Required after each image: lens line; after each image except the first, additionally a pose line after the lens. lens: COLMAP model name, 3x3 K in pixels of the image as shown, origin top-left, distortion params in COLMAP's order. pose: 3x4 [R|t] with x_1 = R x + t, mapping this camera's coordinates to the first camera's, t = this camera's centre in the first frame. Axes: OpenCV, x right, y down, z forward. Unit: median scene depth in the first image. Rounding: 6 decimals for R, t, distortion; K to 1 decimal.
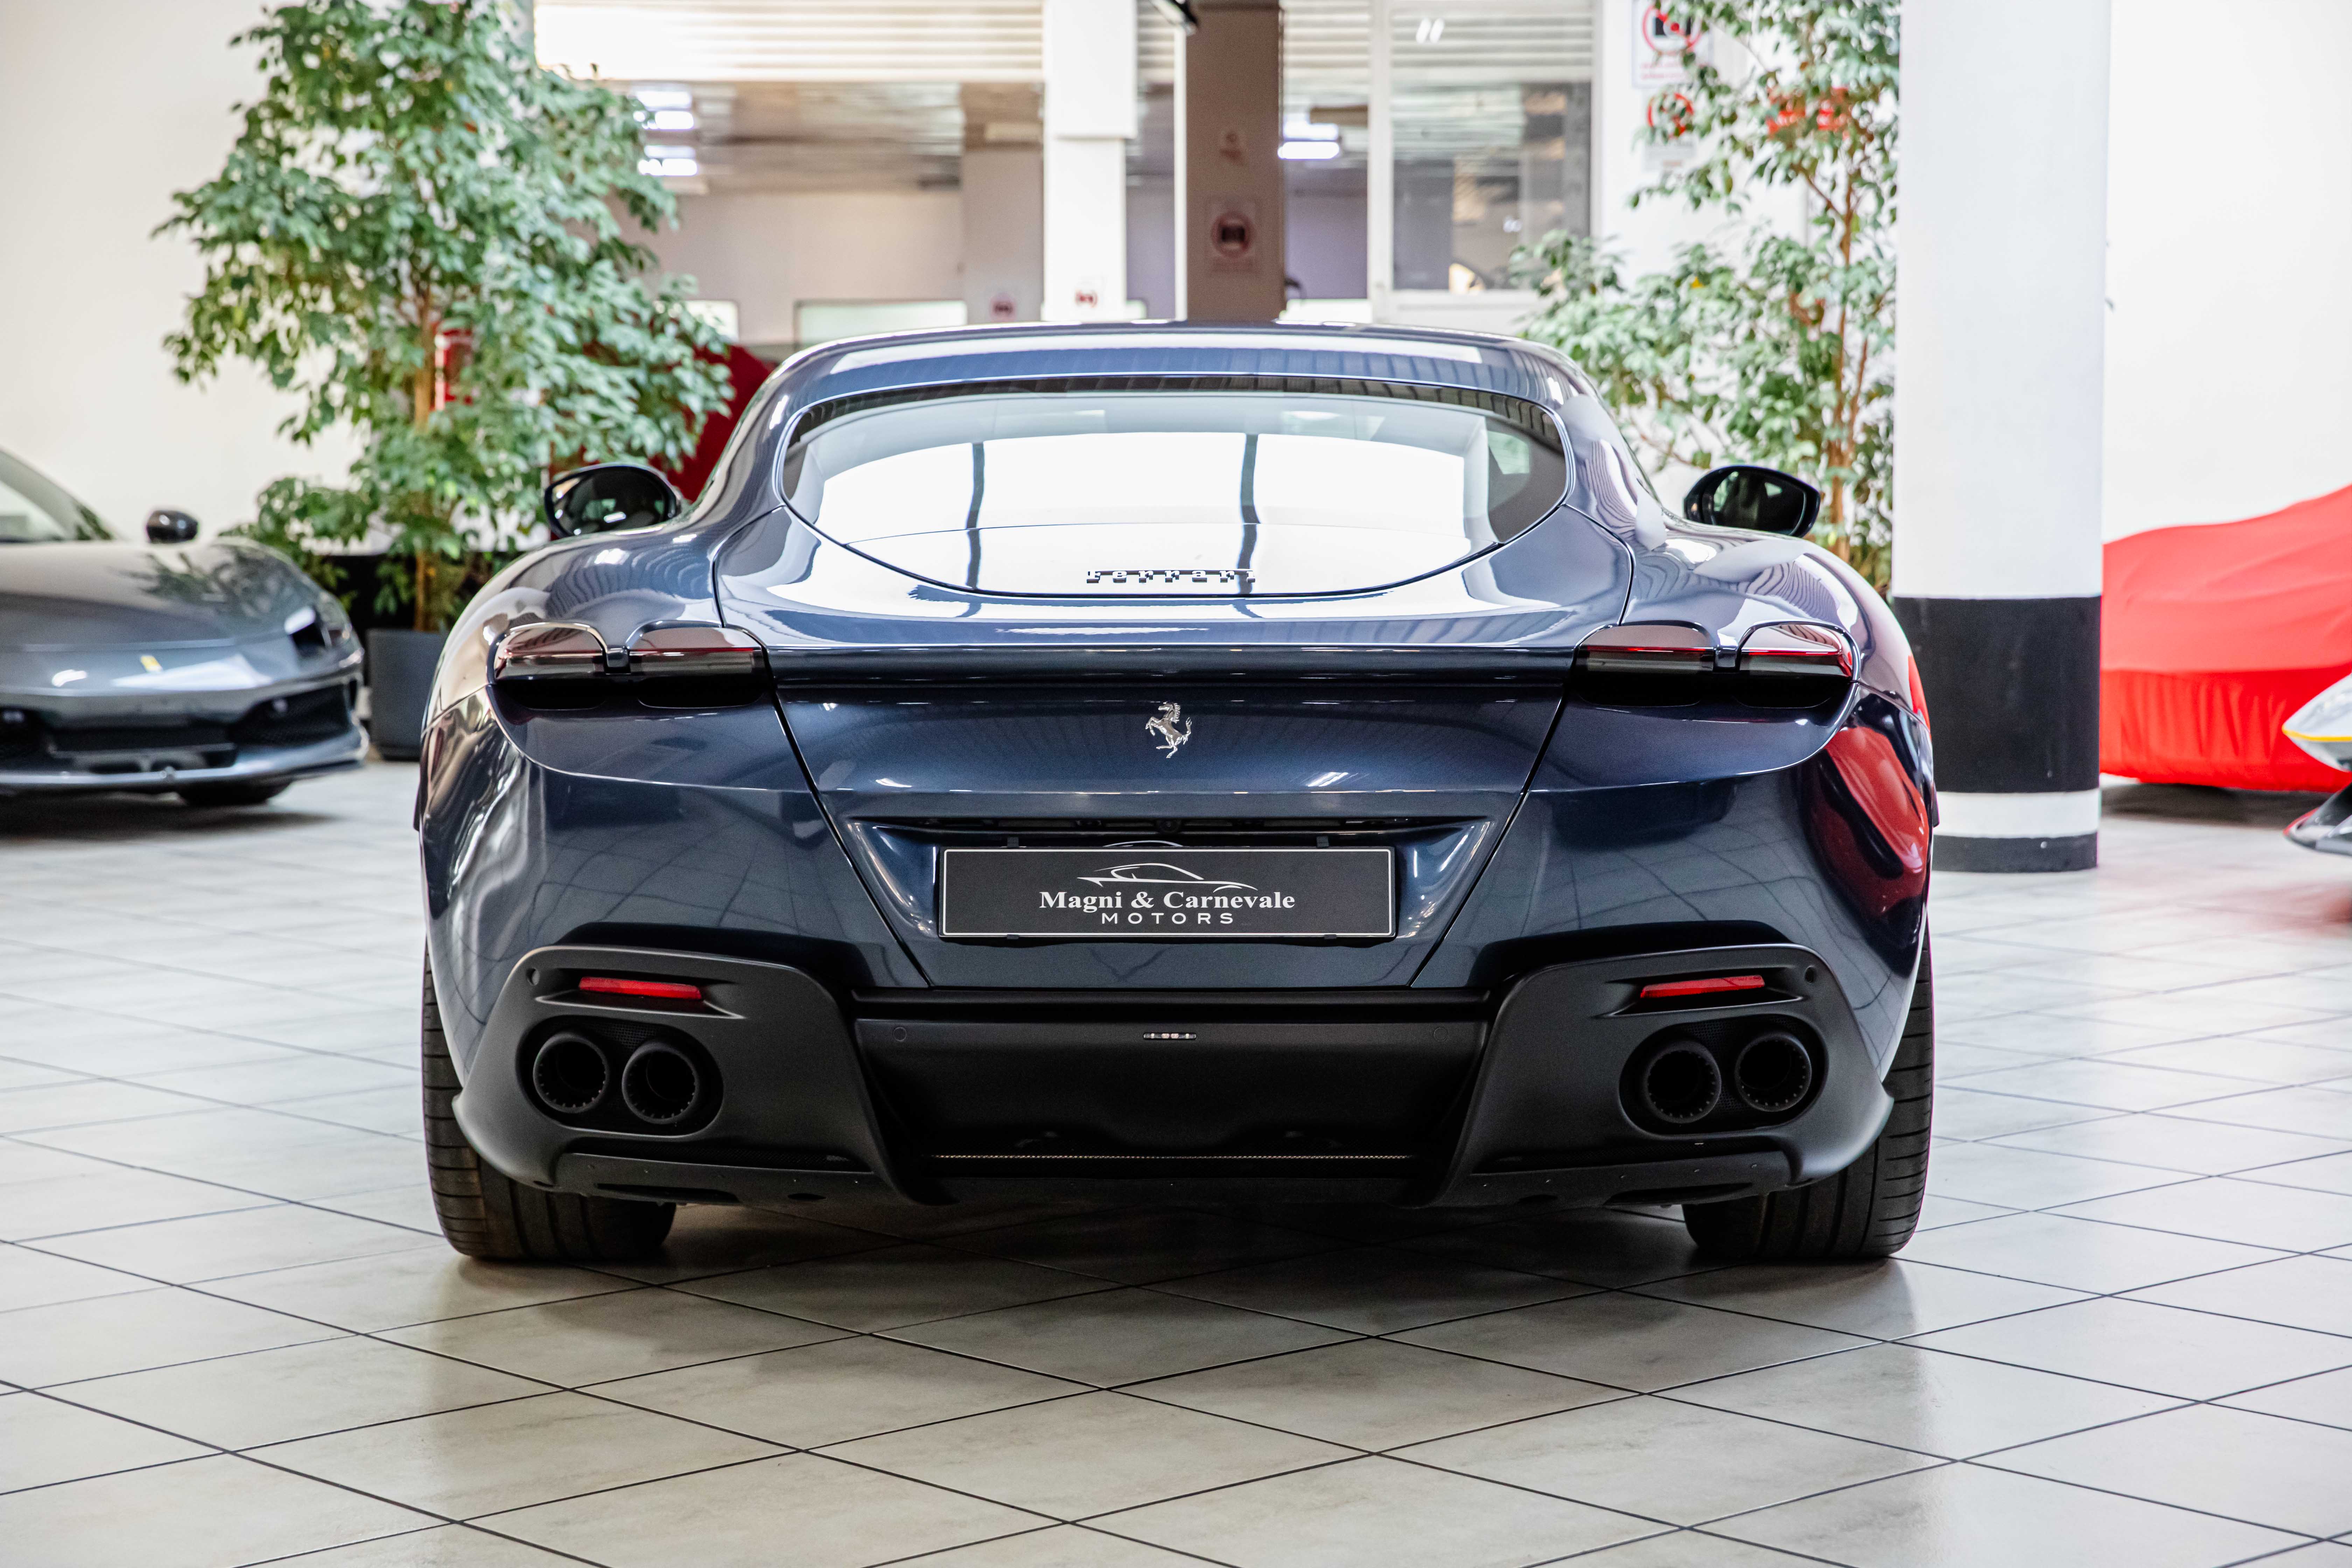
lens RADIAL K [[4357.3, 0, 1176.0], [0, 4357.3, 784.0], [0, 0, 1]] dist [0.243324, 0.056269]
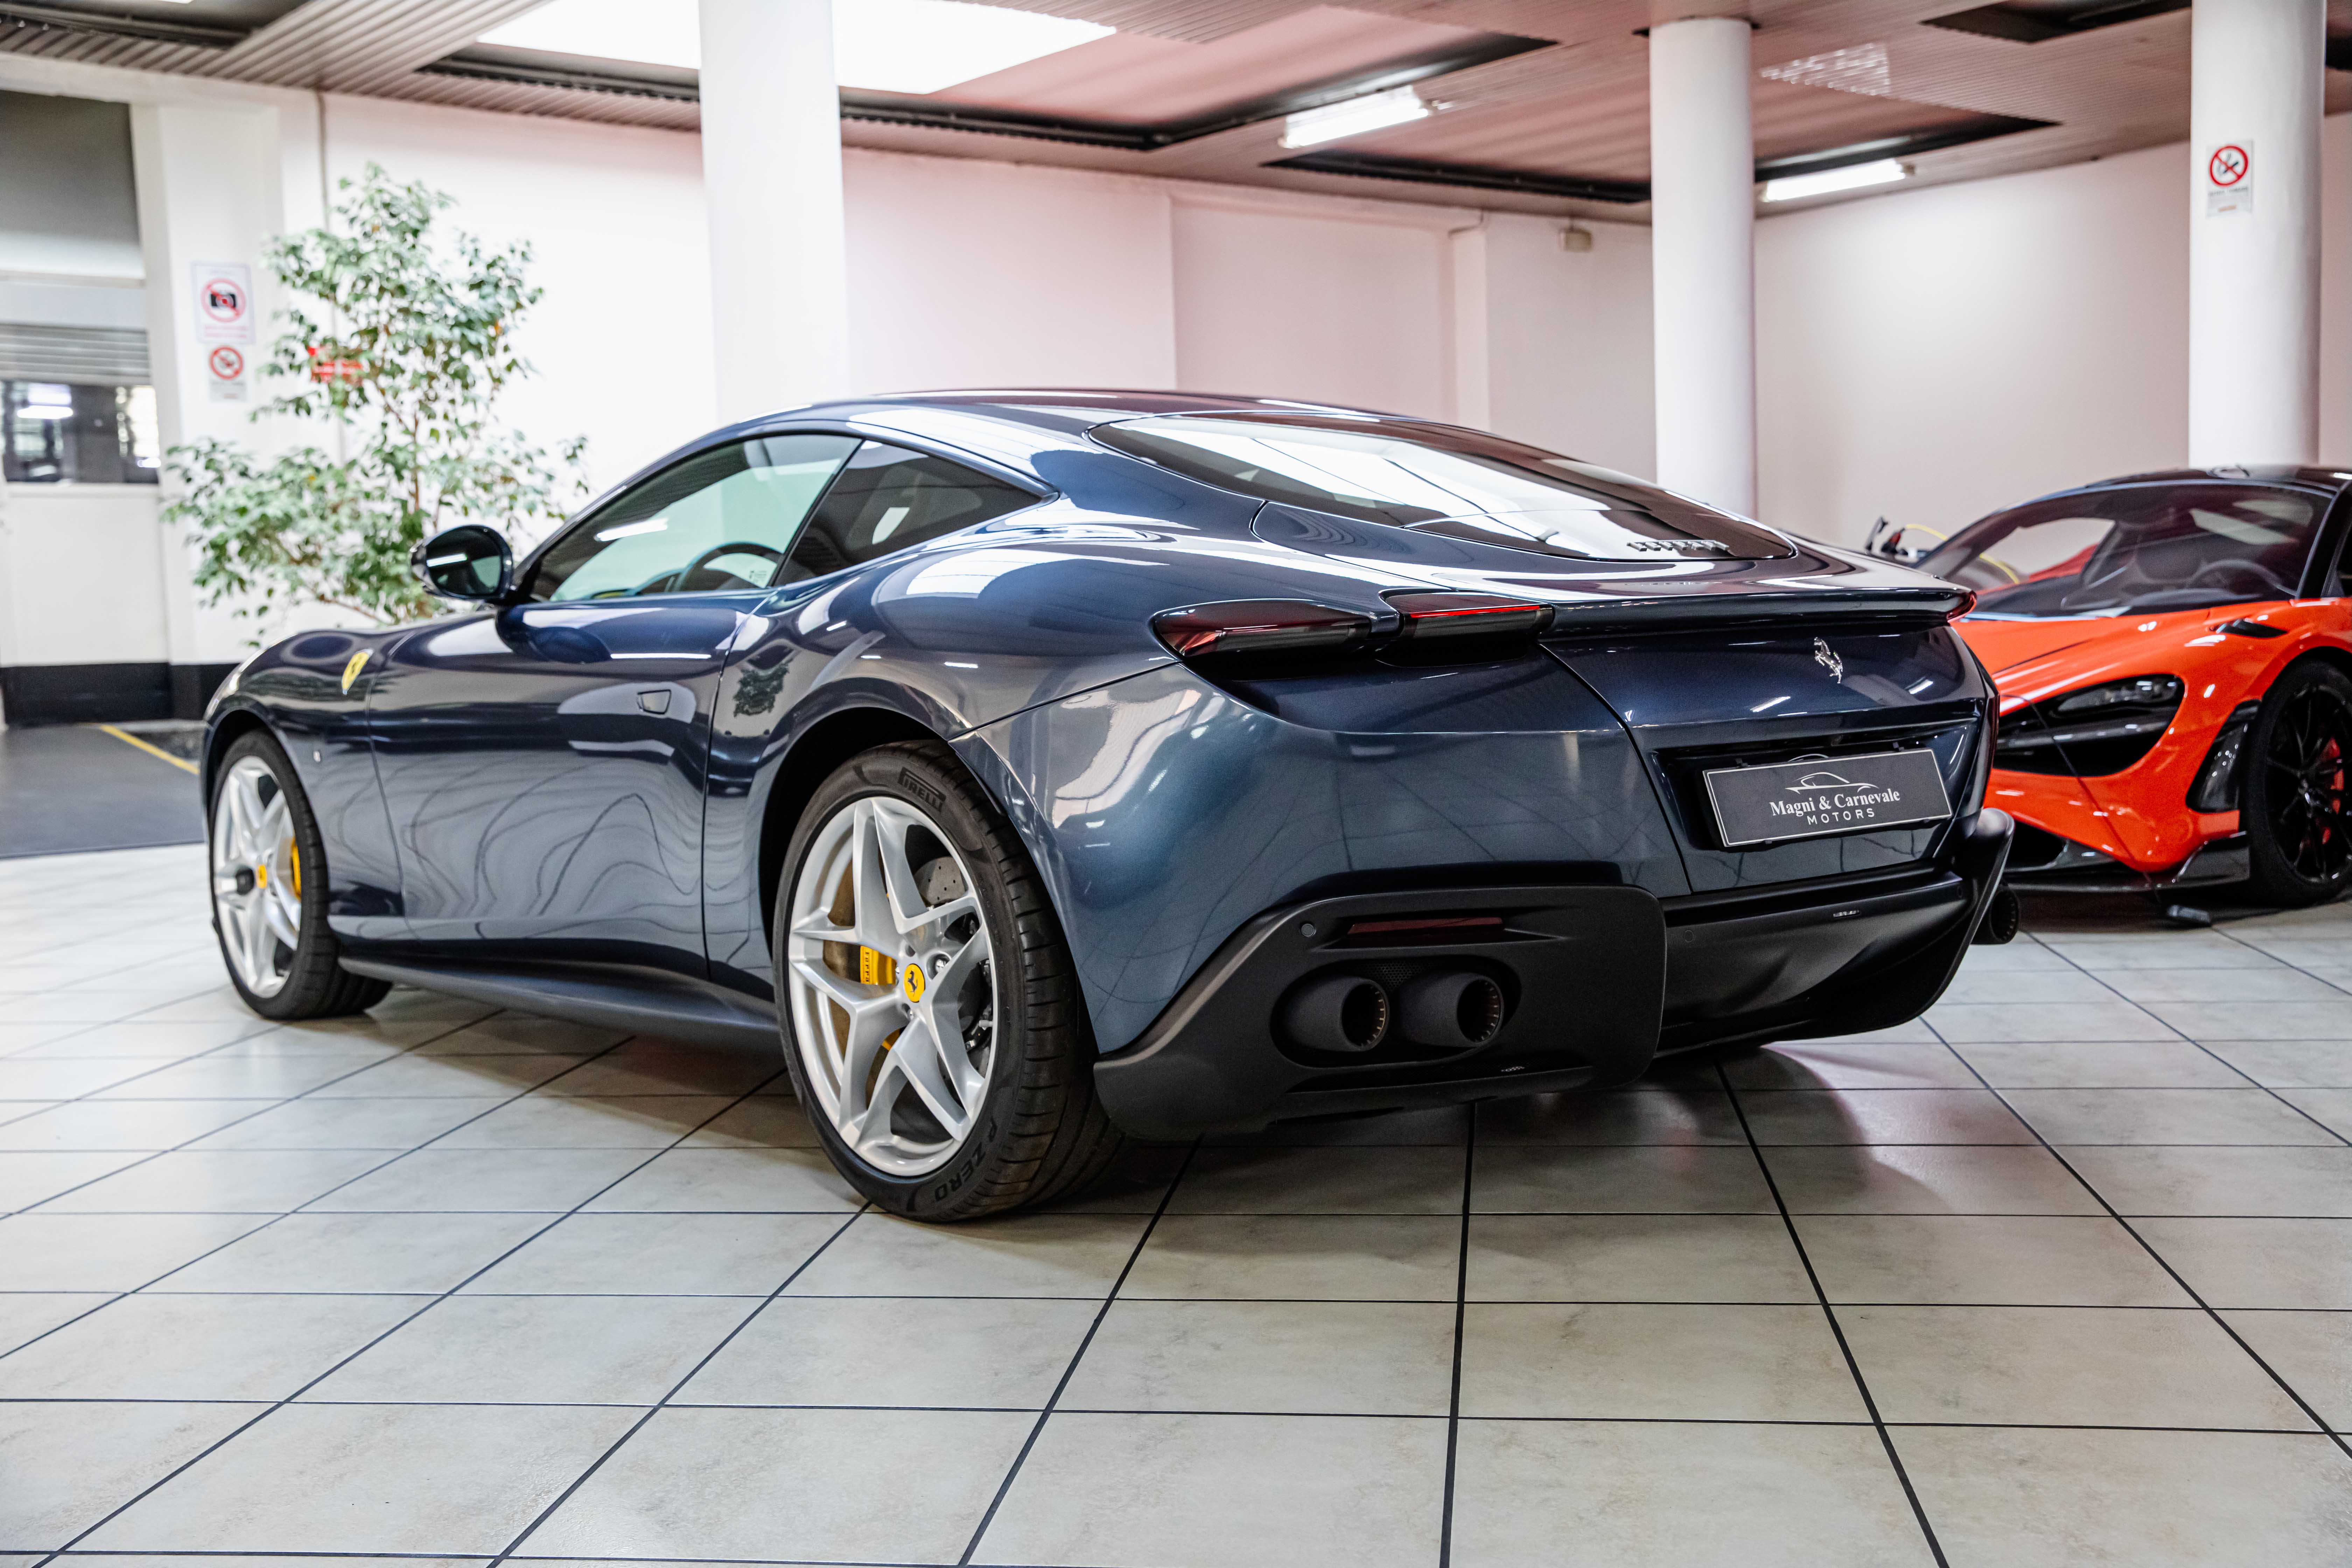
lens RADIAL K [[2519.3, 0, 1176.0], [0, 2519.3, 784.0], [0, 0, 1]] dist [0.021587, 0.021945]
pose [[0.773050, -0.068059, 0.630684, -0.568985], [0.078967, 0.996819, 0.010777, -0.000168], [-0.629411, 0.041472, 0.775965, 0.557501]]
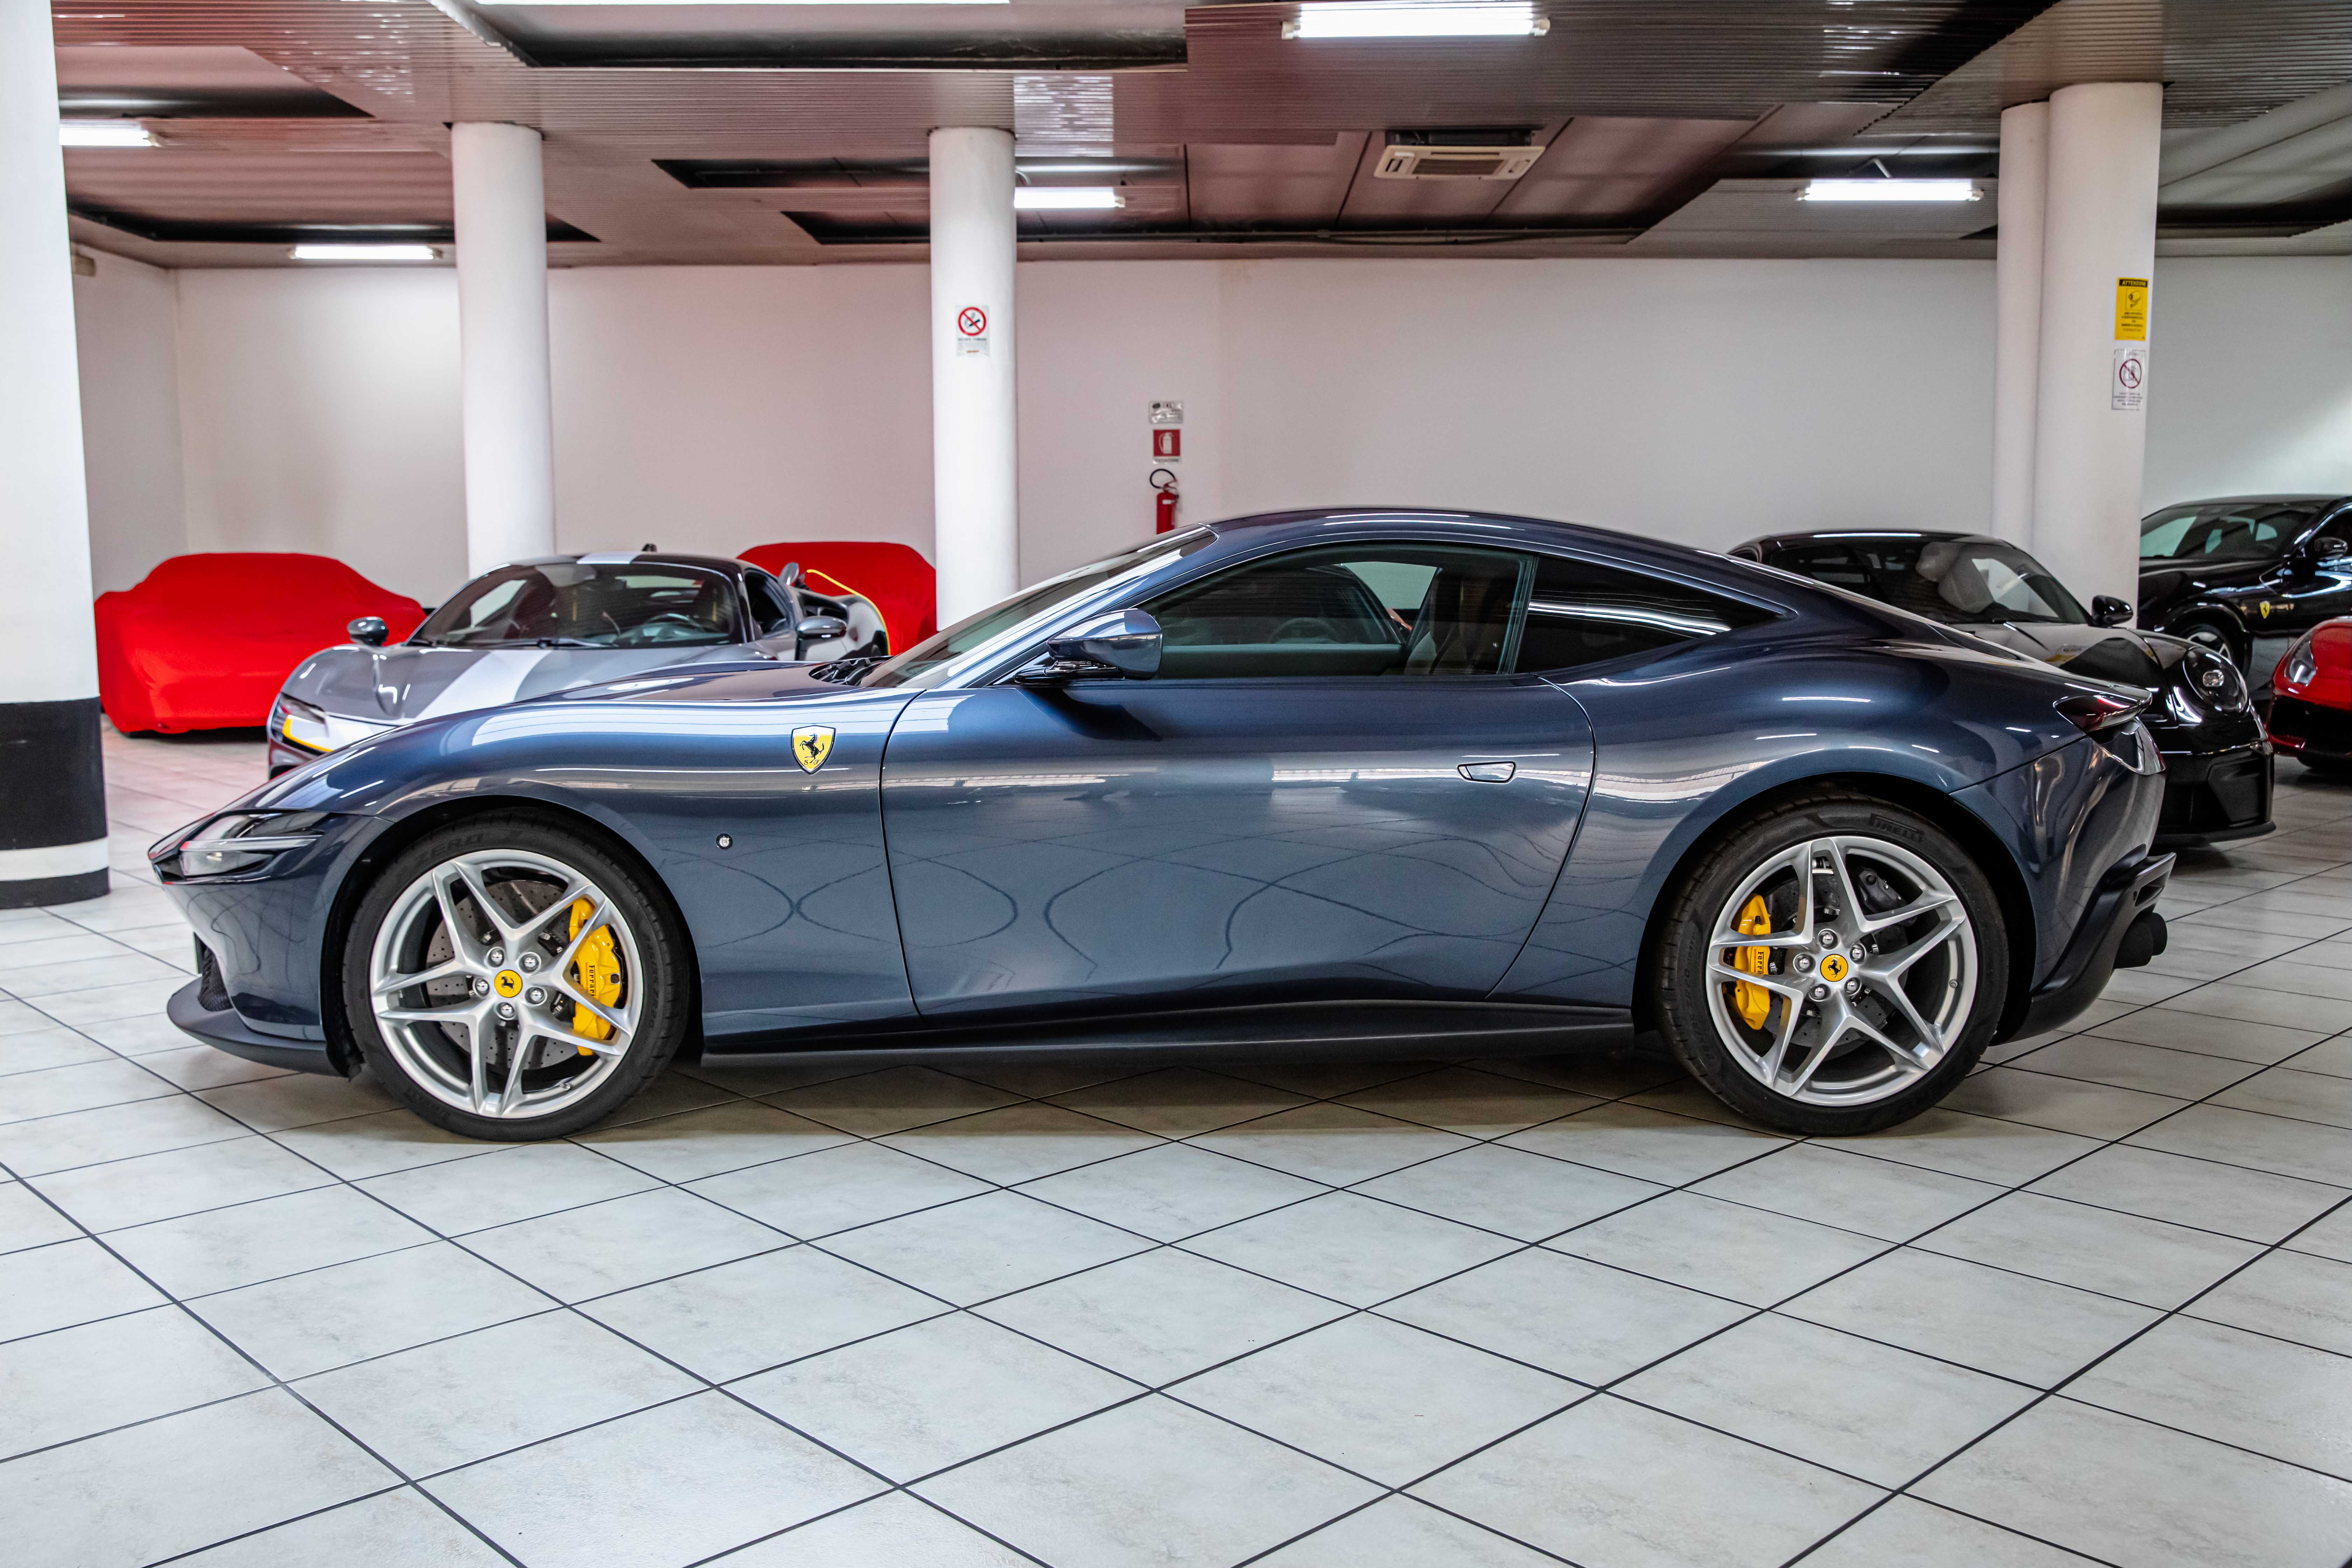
lens RADIAL K [[2040.6, 0, 1176.0], [0, 2040.6, 784.0], [0, 0, 1]] dist [0.006487, 0.001009]
pose [[-0.003270, -0.109210, 0.994013, -0.951874], [0.083481, 0.990519, 0.109101, -0.117293], [-0.996504, 0.083338, 0.005878, 1.366946]]
